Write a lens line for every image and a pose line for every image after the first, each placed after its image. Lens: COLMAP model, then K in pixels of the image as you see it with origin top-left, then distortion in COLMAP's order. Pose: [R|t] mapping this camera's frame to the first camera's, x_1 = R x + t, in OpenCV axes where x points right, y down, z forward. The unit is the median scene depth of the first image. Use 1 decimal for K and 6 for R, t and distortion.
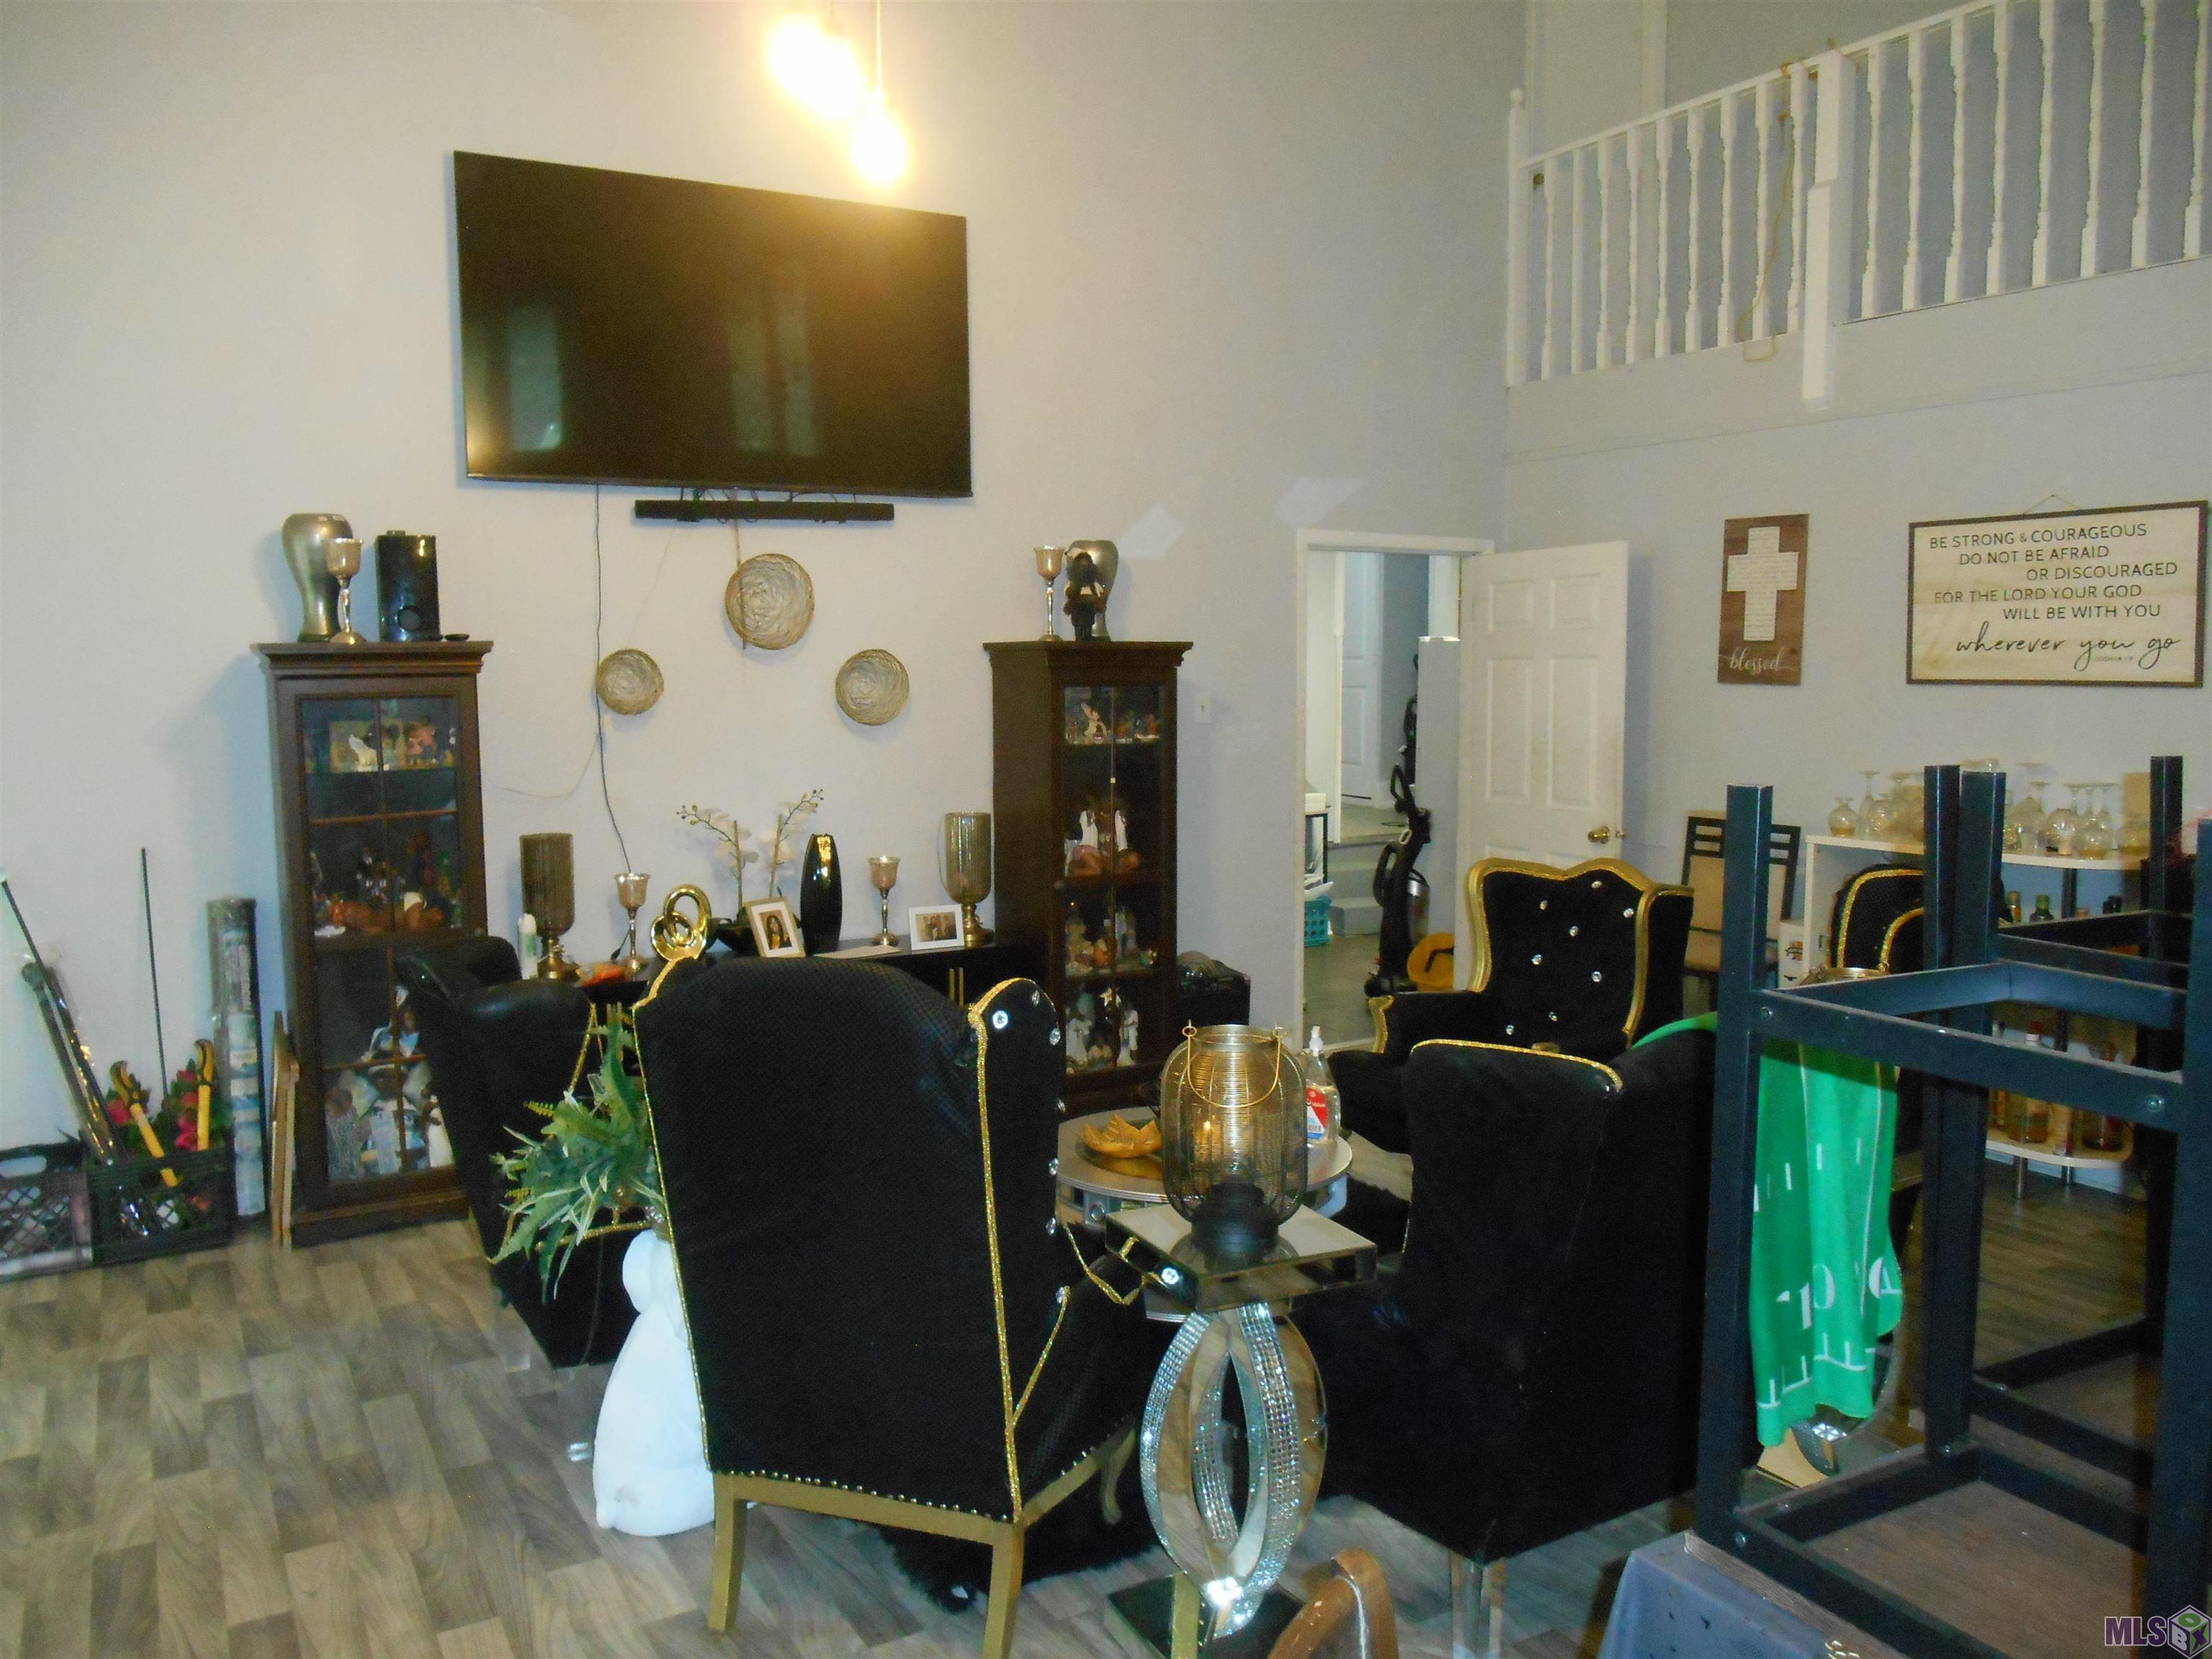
lens RADIAL K [[1698.4, 0, 1106.4], [0, 1698.4, 836.7], [0, 0, 1]] dist [-0.044502, 0.019968]
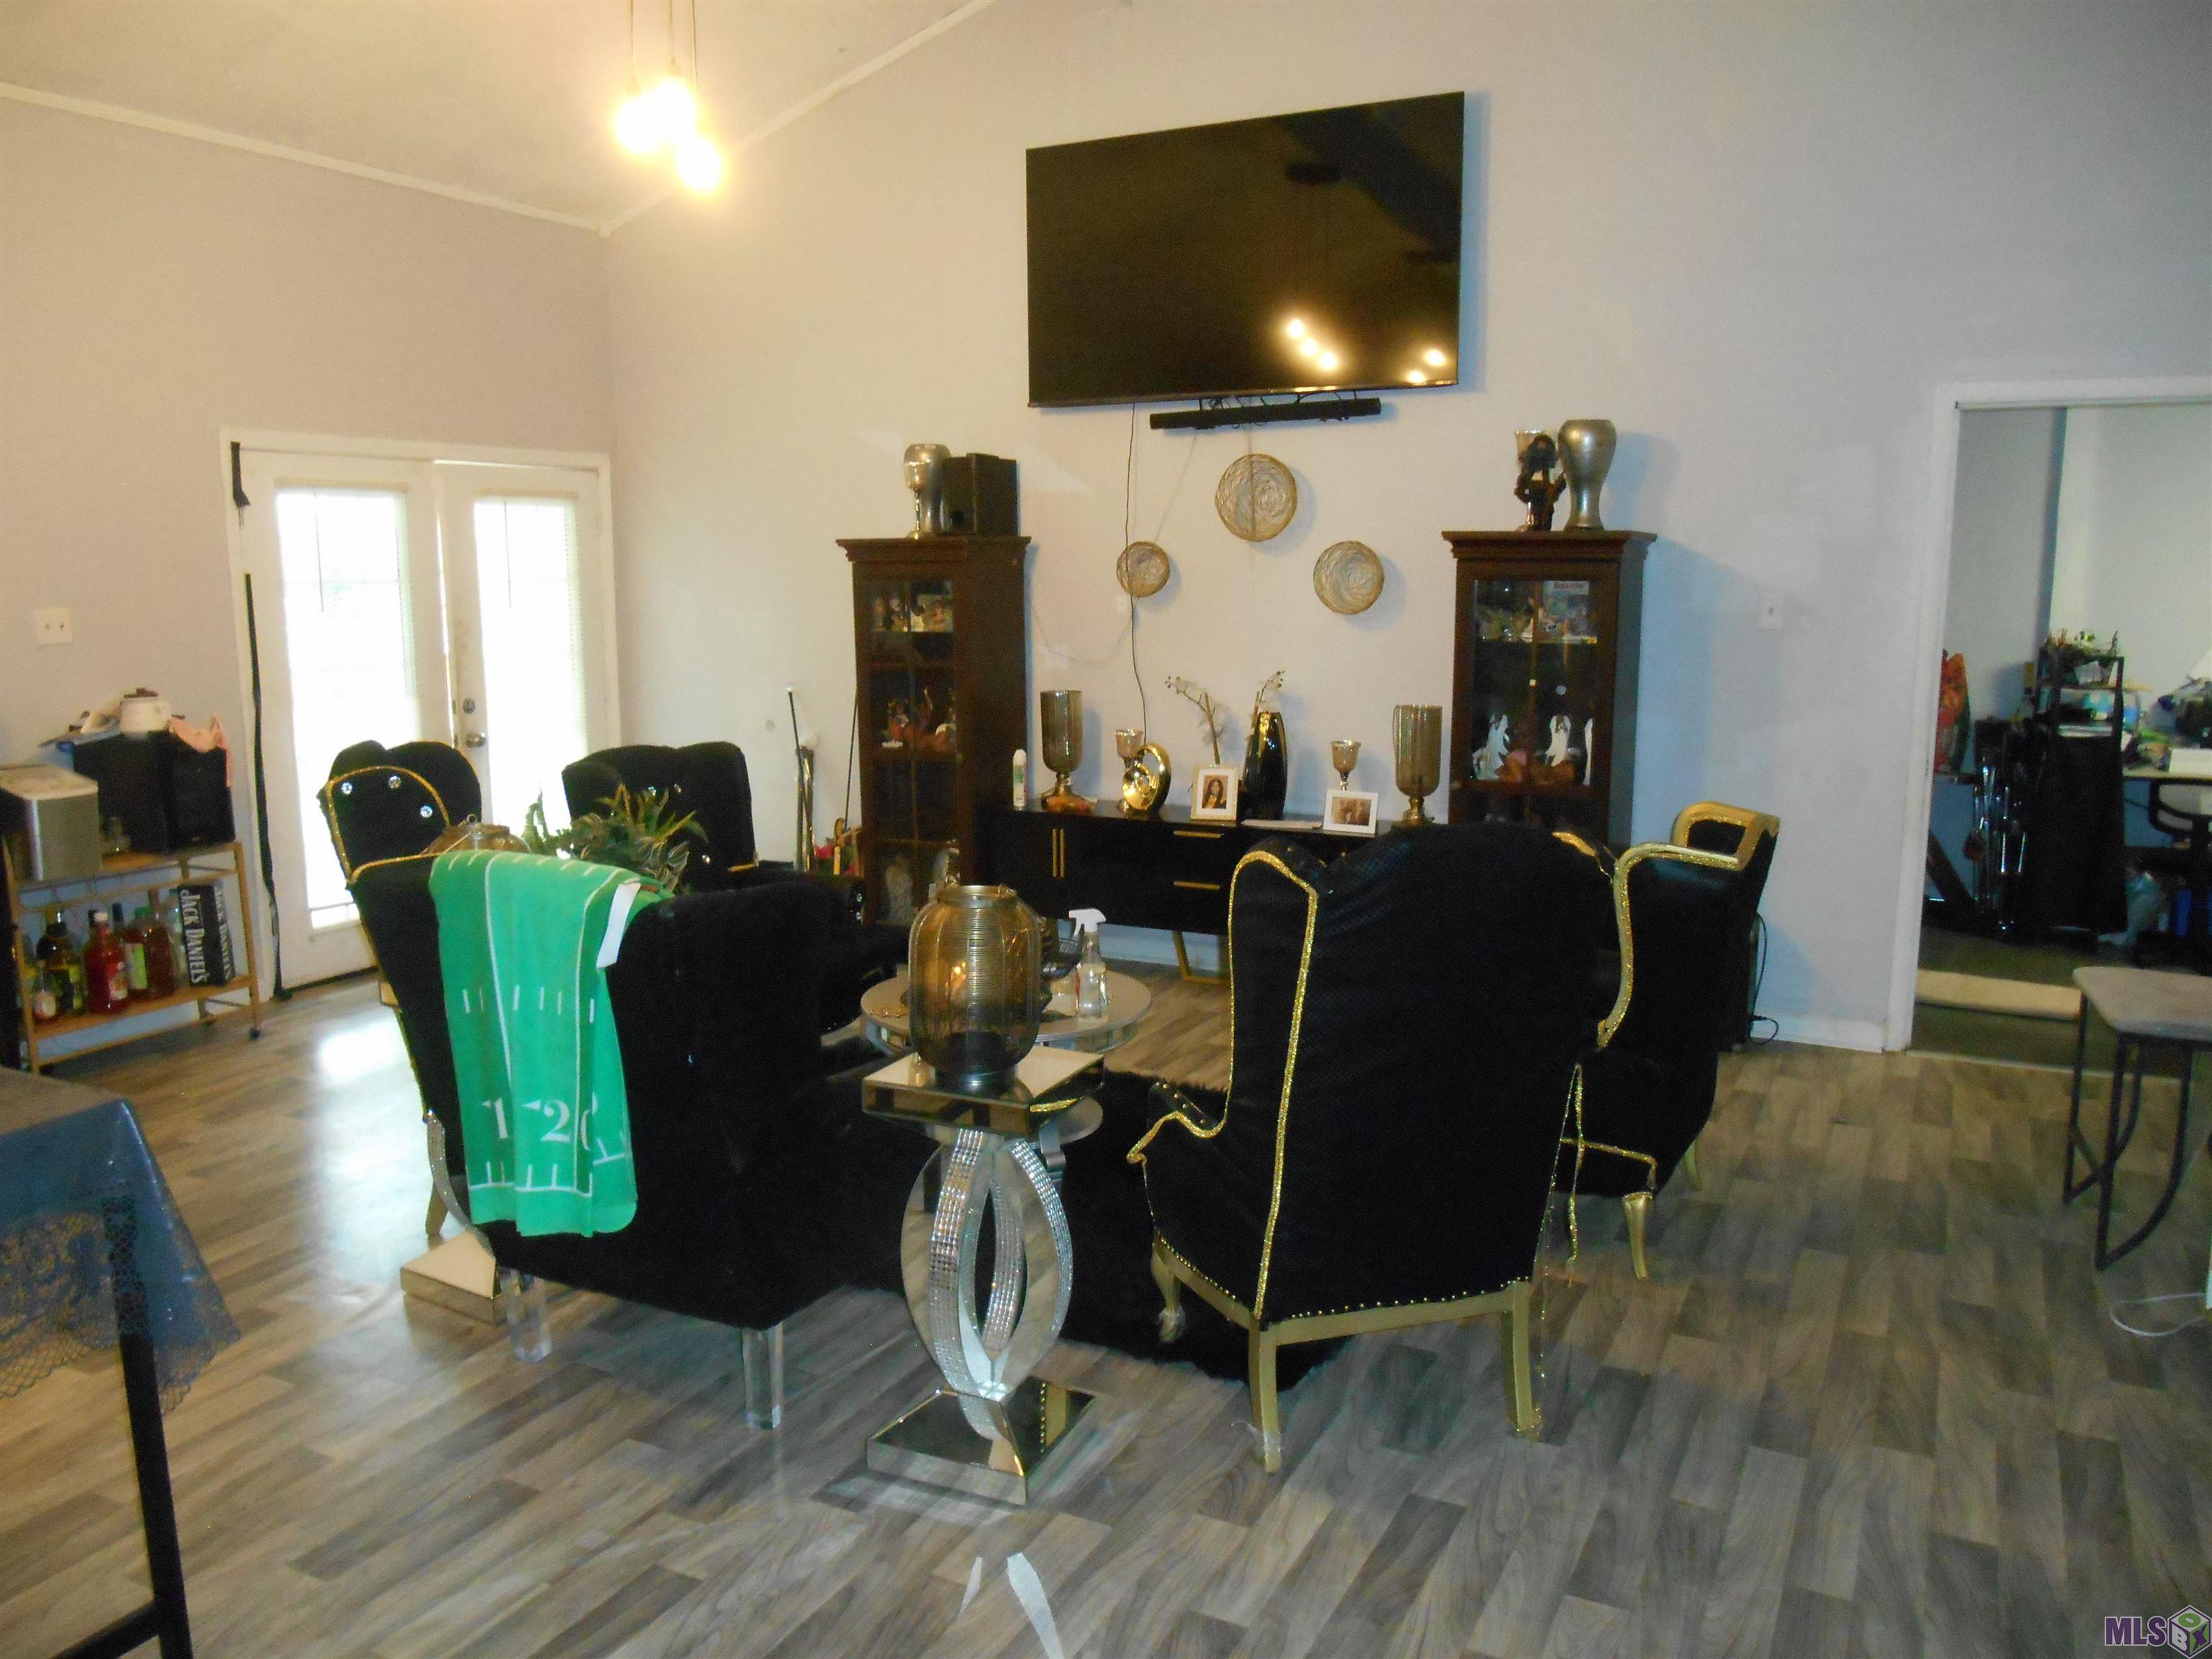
lens RADIAL K [[1698.4, 0, 1110.2], [0, 1698.4, 819.7], [0, 0, 1]] dist [-0.044502, 0.019968]
pose [[0.540139, 0.129671, -0.831526, 0.683549], [-0.088558, 0.991330, 0.097066, -0.029152], [0.836904, 0.021209, 0.546939, 0.316874]]
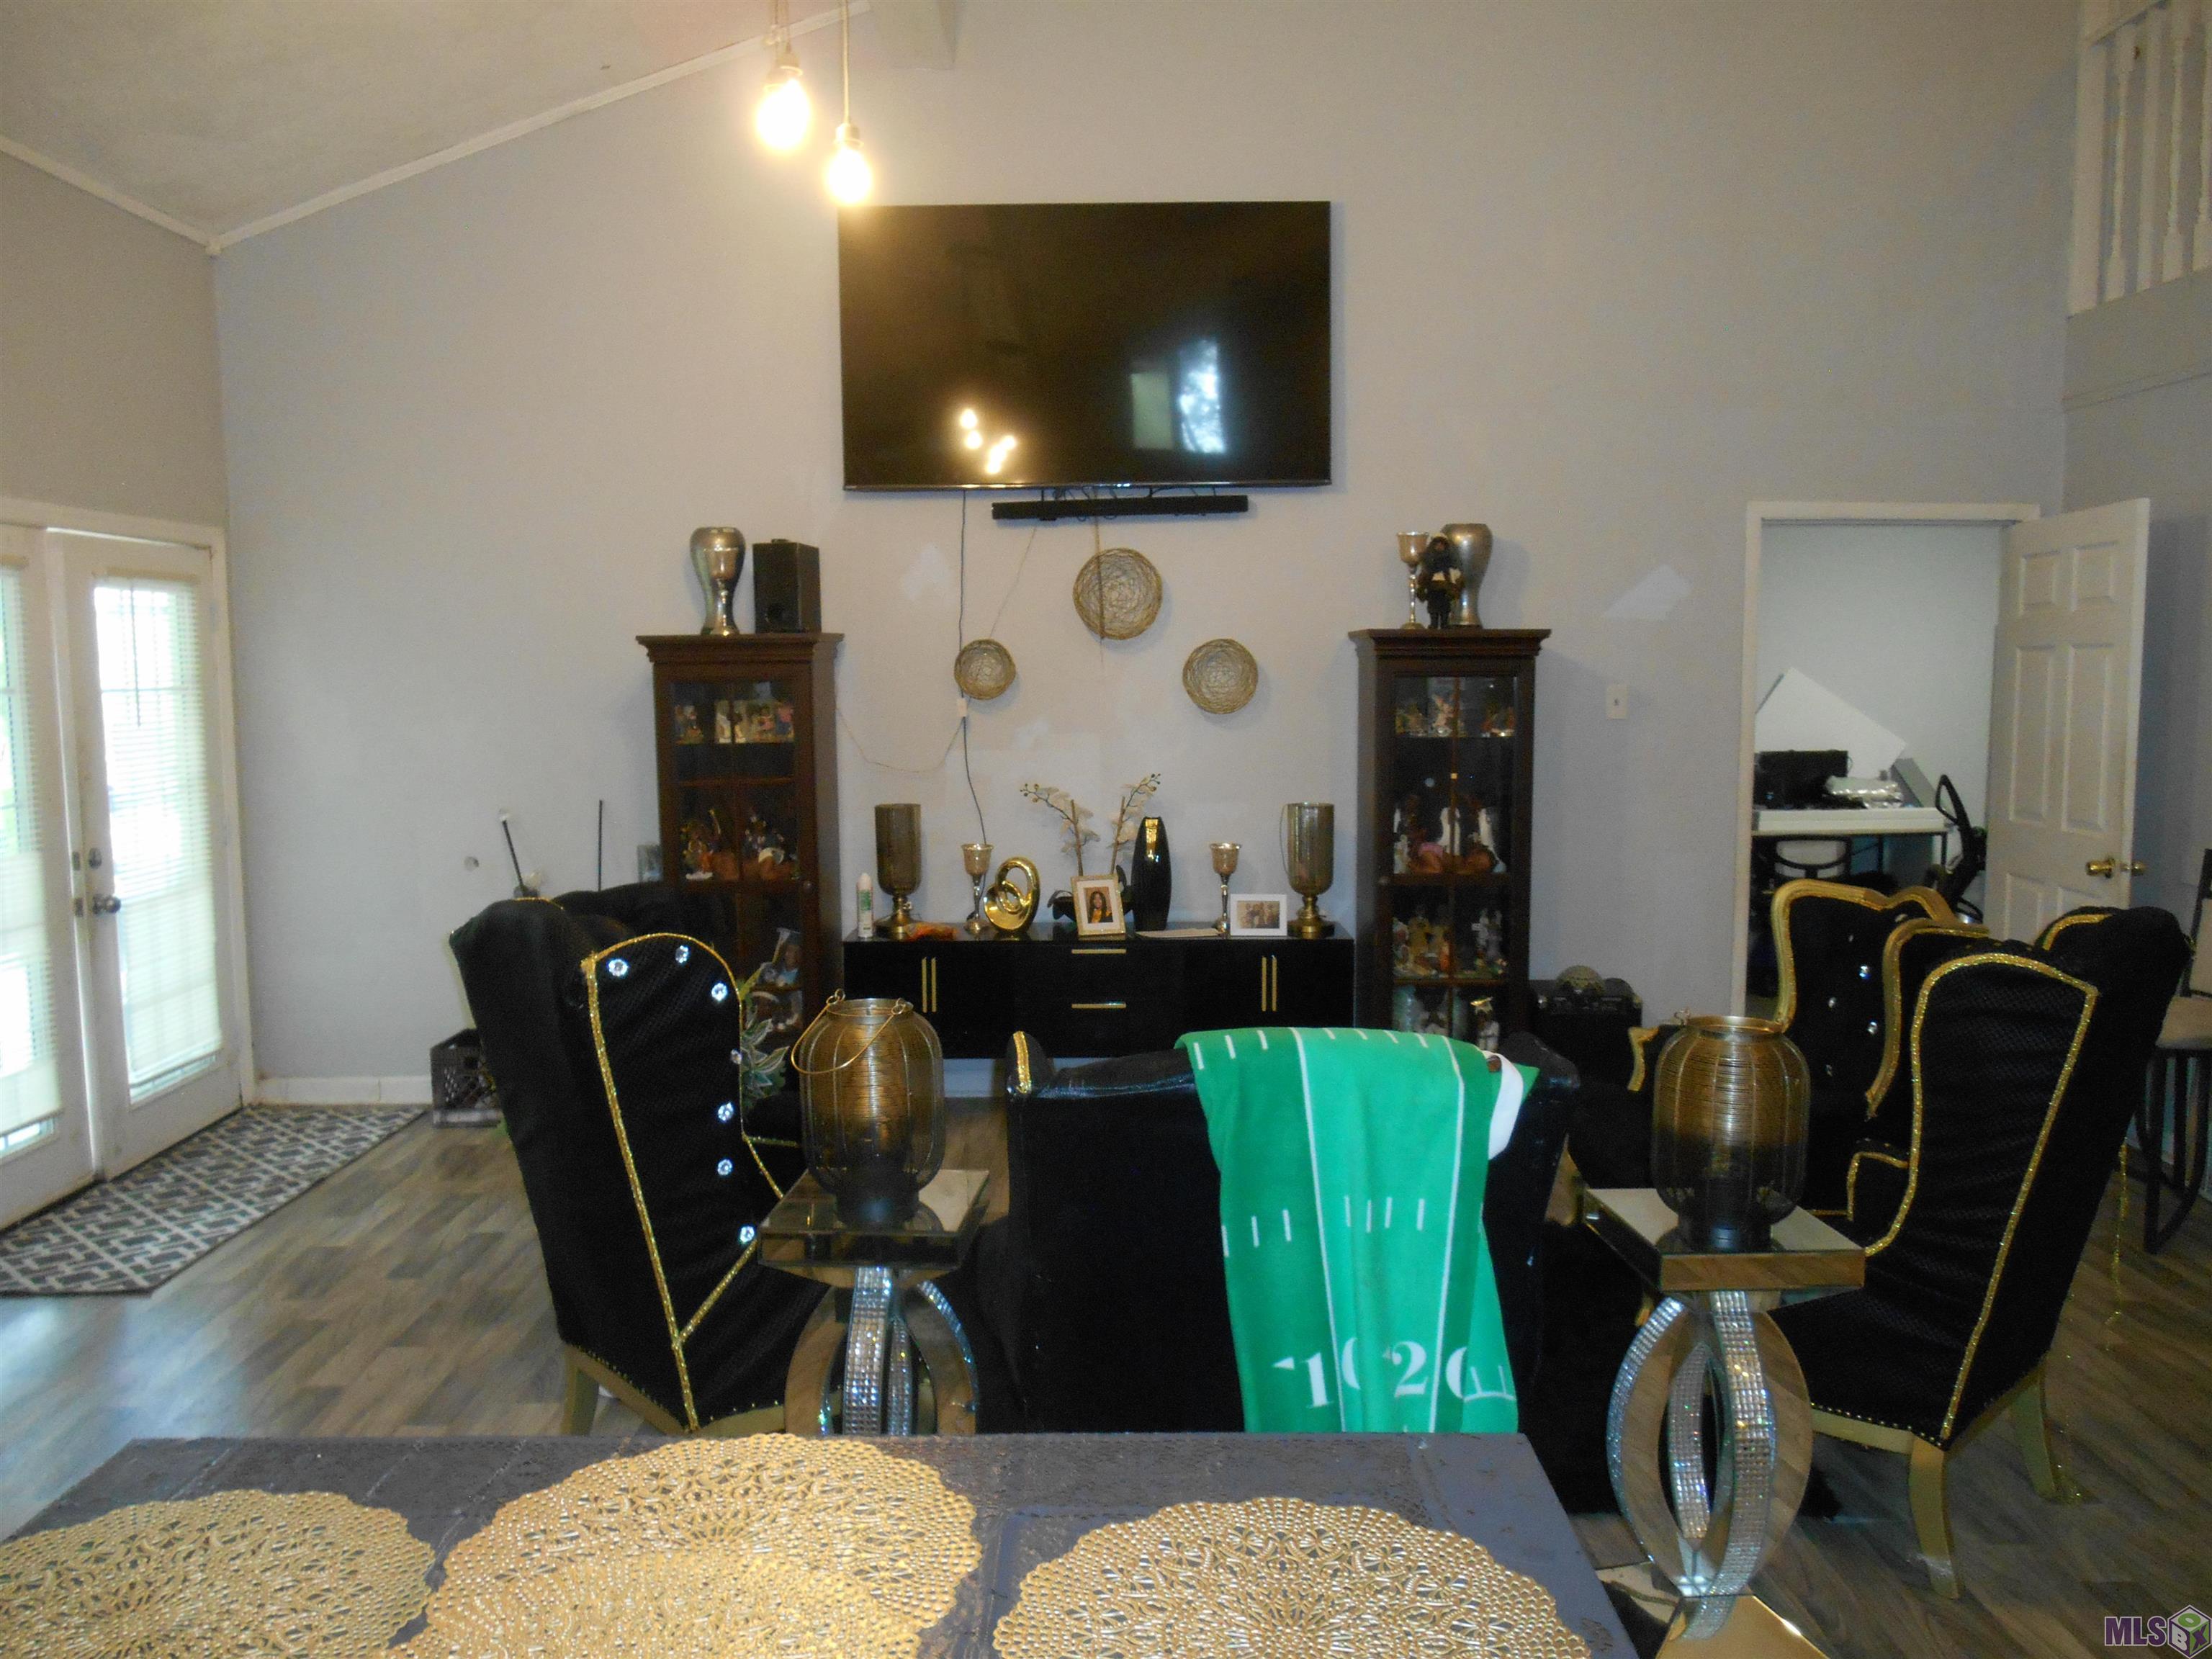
lens RADIAL K [[1698.4, 0, 1107.7], [0, 1698.4, 827.1], [0, 0, 1]] dist [-0.044502, 0.019968]
pose [[0.866385, 0.048035, -0.497061, 0.322020], [-0.050736, 0.998679, 0.008076, -0.002221], [0.496793, 0.018222, 0.867678, 0.083474]]
